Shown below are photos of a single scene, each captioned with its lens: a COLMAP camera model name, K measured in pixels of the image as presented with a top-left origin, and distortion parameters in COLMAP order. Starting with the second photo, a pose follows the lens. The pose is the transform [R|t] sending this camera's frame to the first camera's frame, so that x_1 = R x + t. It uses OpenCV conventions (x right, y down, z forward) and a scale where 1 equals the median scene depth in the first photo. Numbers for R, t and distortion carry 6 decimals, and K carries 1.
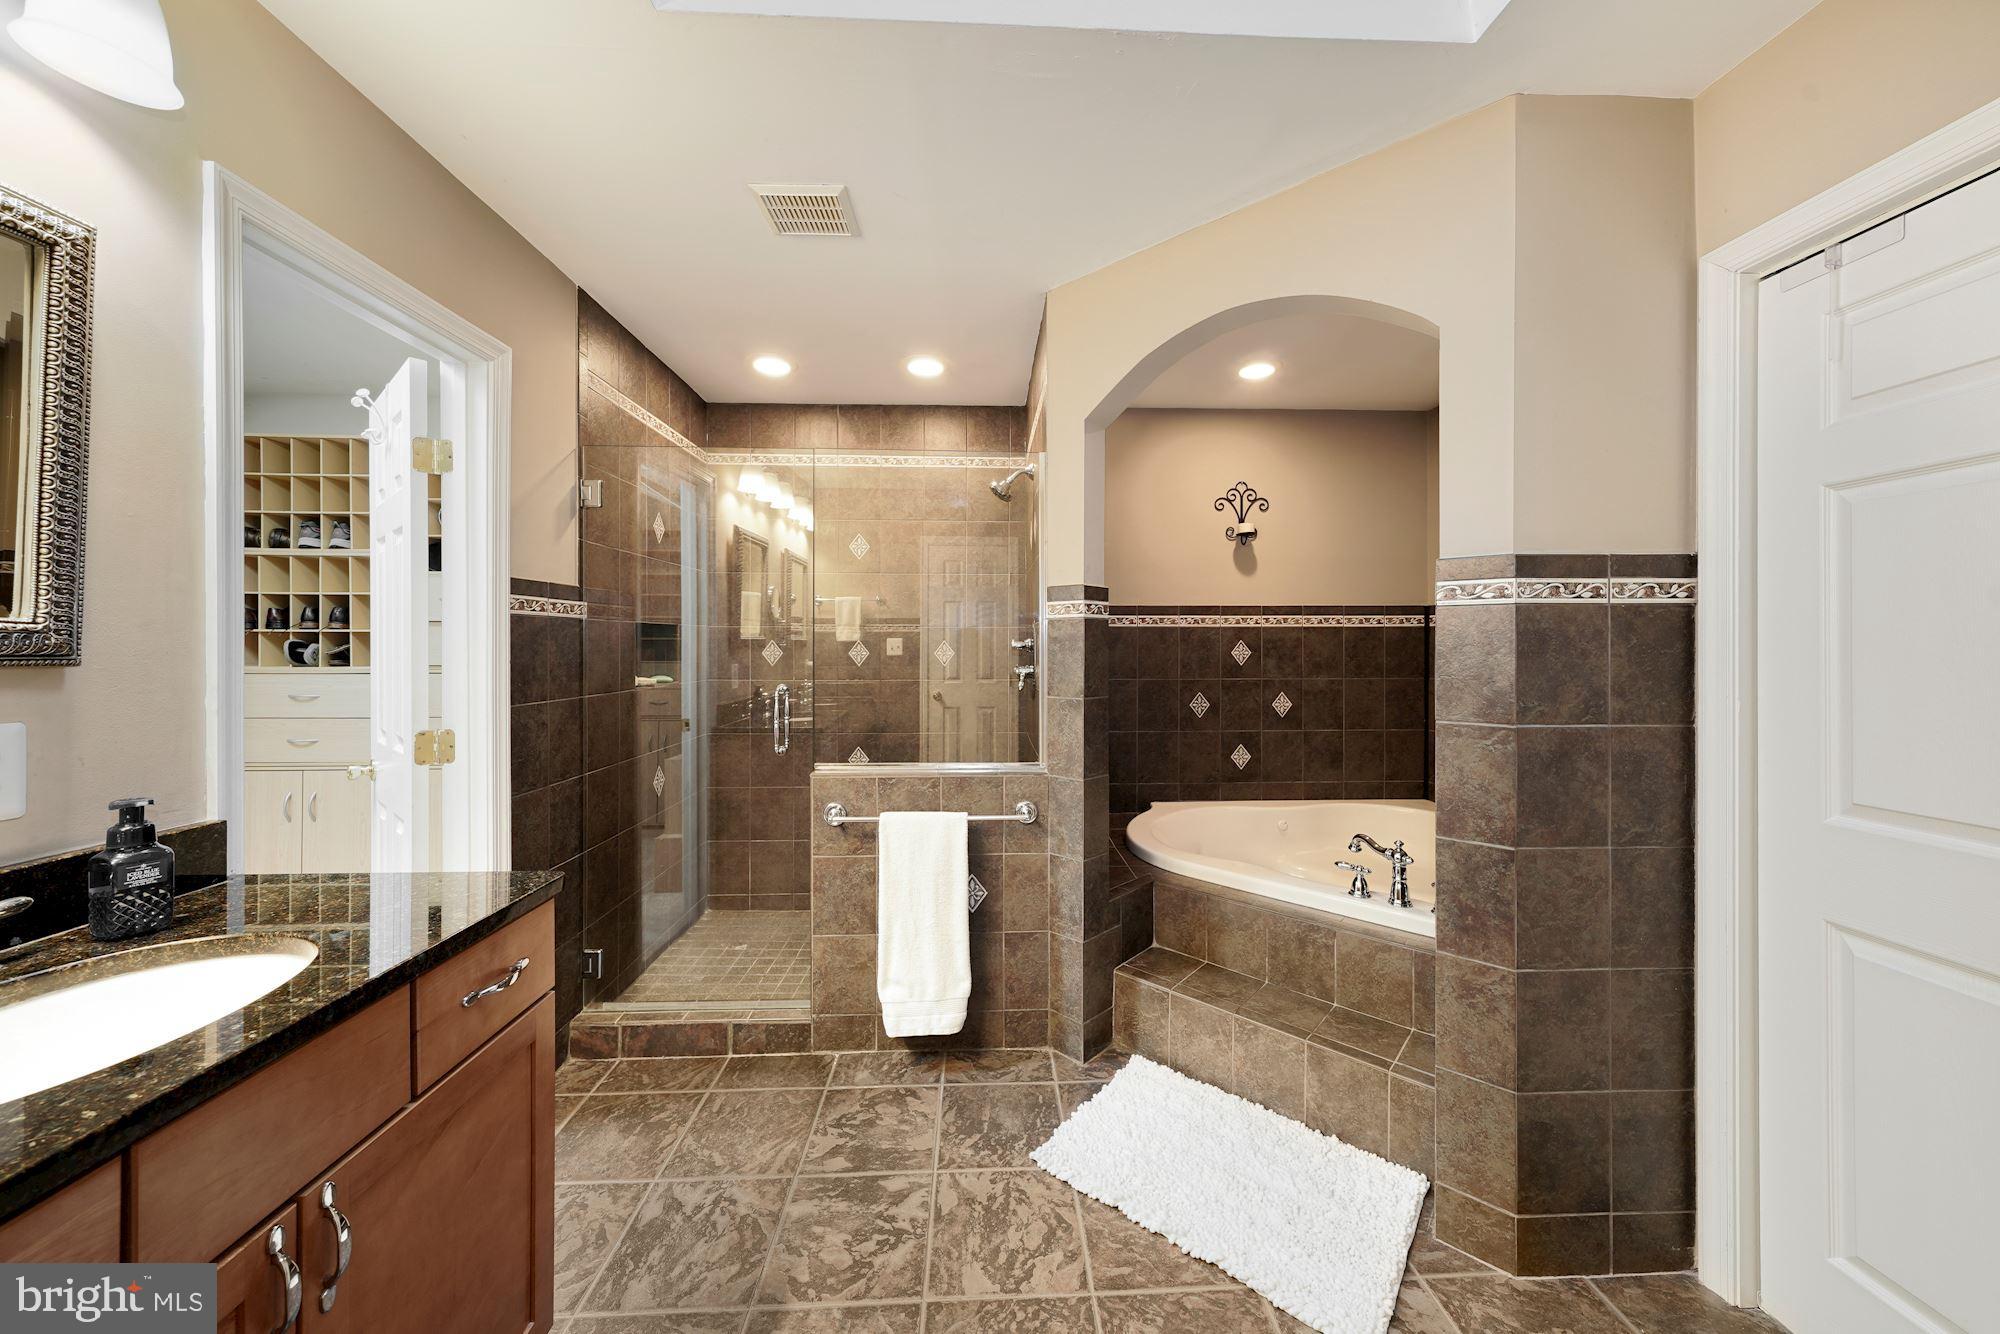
lens RADIAL K [[715.3, 0, 1030.5], [0, 715.3, 645.2], [0, 0, 1]] dist [0.002736, 0.000221]
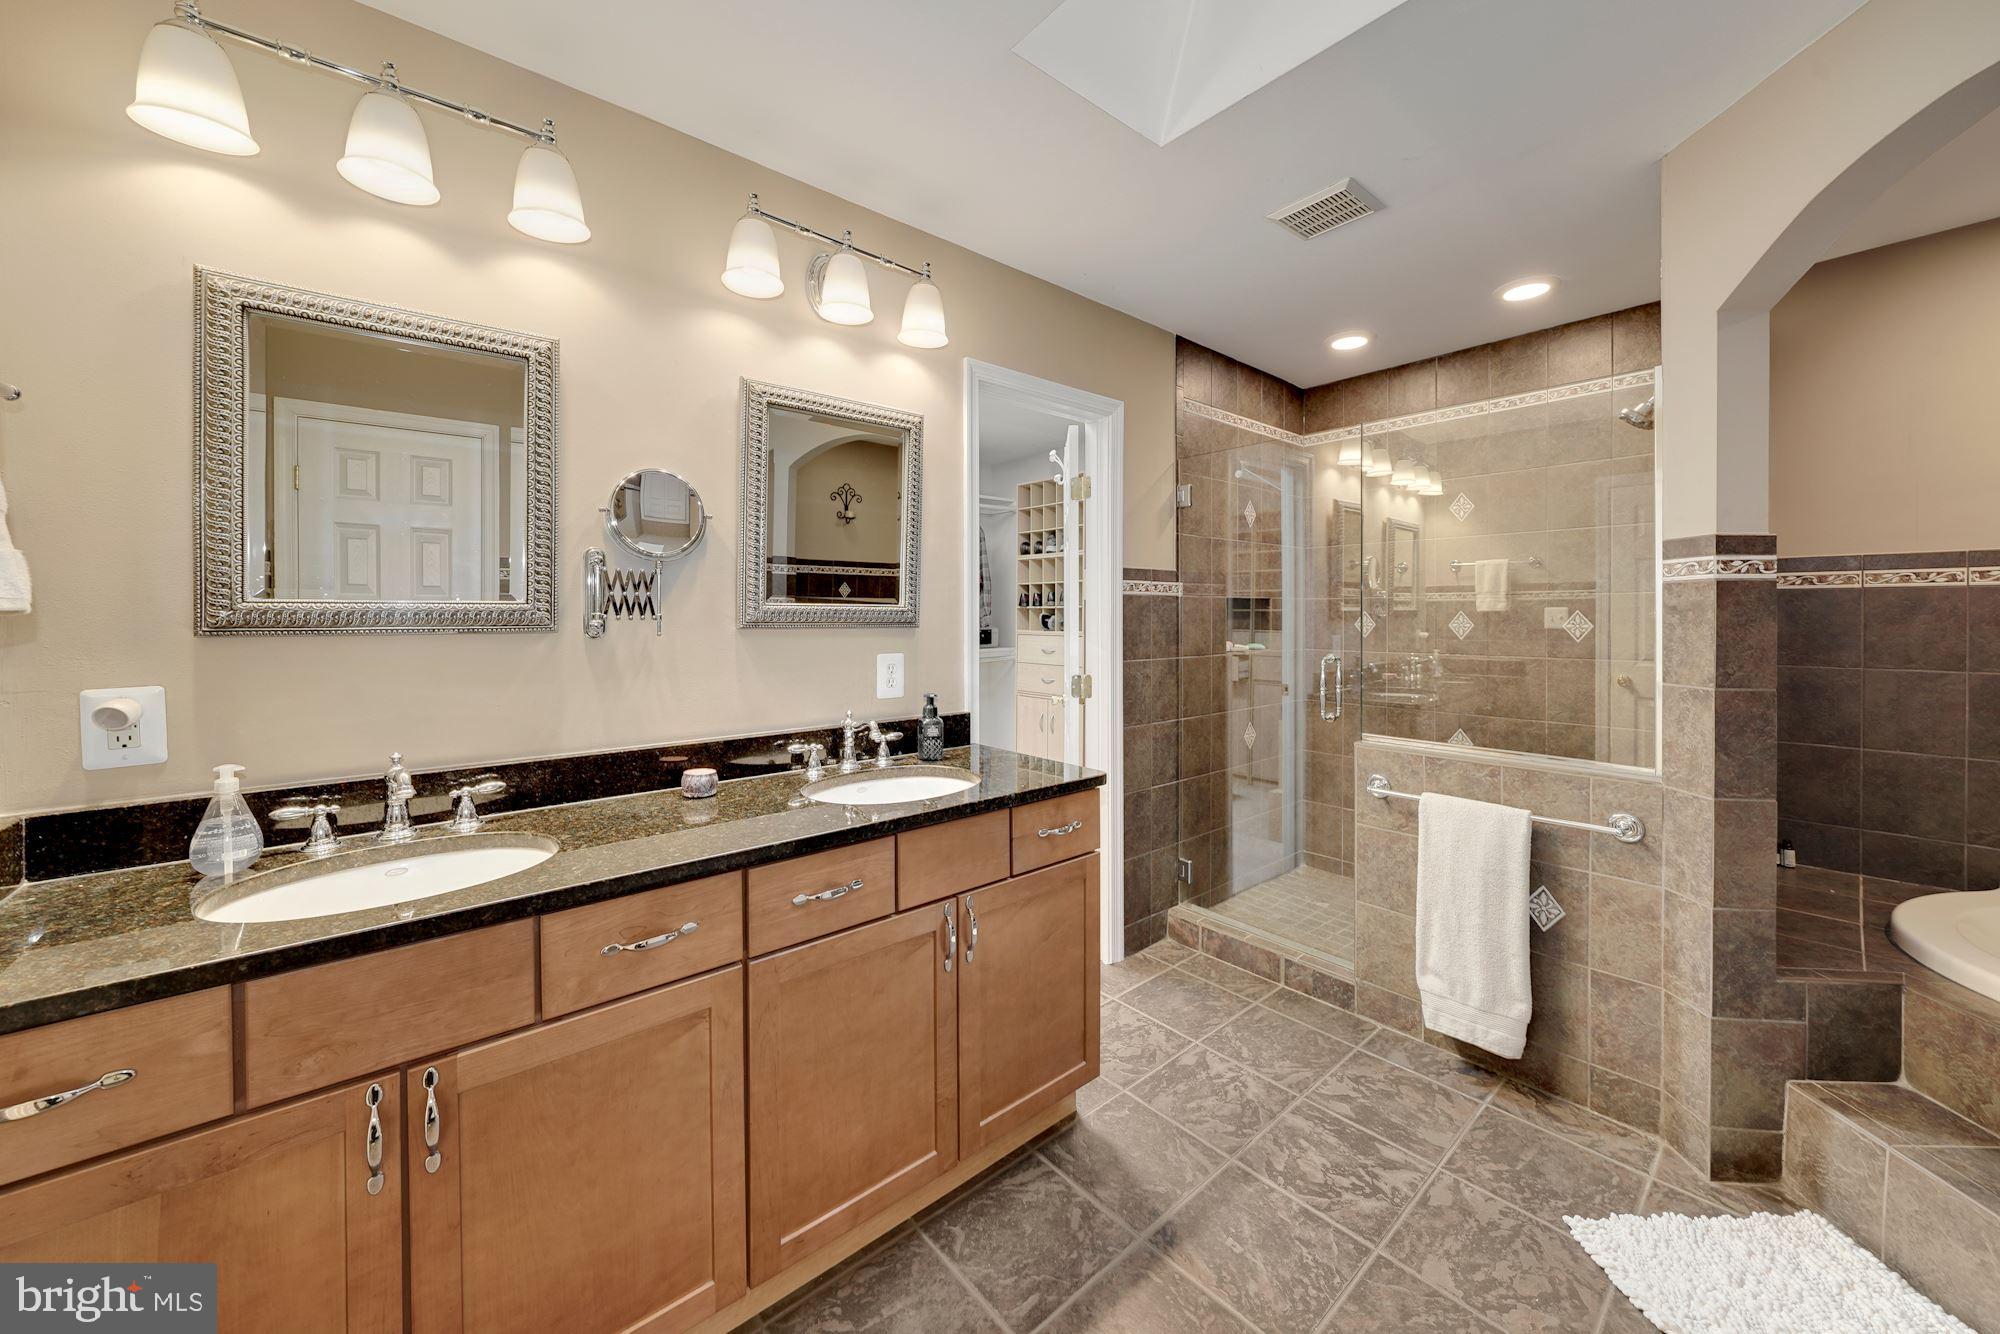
lens RADIAL K [[741.8, 0, 994.1], [0, 741.8, 614.0], [0, 0, 1]] dist [-0.000341, 0.000026]
pose [[0.604252, -0.003627, -0.796785, 0.231768], [0.001782, 0.999993, -0.003201, -0.001605], [0.796791, 0.000515, 0.604254, -0.054549]]
